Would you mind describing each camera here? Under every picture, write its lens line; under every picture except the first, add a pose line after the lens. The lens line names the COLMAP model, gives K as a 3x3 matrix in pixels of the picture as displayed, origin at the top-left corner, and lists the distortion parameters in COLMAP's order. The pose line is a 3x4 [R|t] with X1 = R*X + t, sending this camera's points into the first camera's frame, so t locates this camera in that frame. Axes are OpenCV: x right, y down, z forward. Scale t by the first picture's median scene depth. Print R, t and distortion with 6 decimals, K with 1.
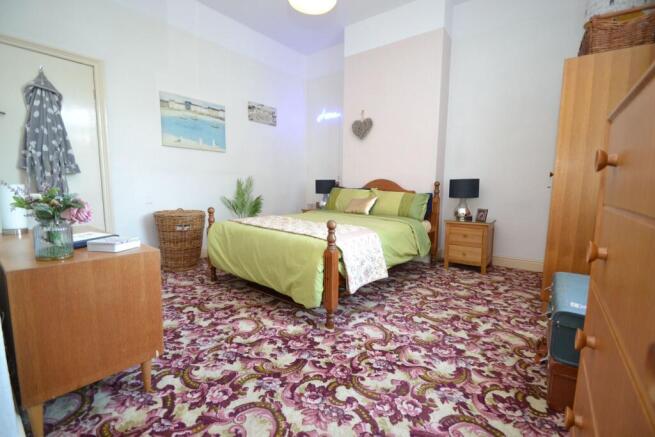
lens RADIAL K [[292.7, 0, 328.4], [0, 292.7, 216.3], [0, 0, 1]] dist [0.000071, -0.000604]
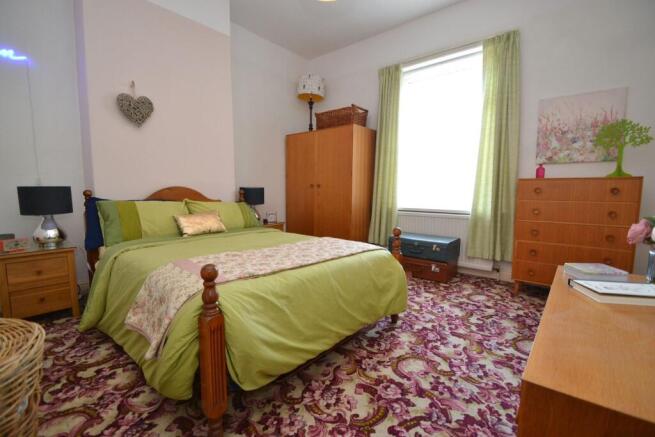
lens RADIAL K [[292.7, 0, 328.2], [0, 292.7, 218.0], [0, 0, 1]] dist [0.000071, -0.000604]
pose [[0.059536, -0.102257, 0.992975, -1.091705], [0.119532, 0.988312, 0.094610, -0.147271], [-0.991044, 0.113060, 0.071064, 1.151518]]
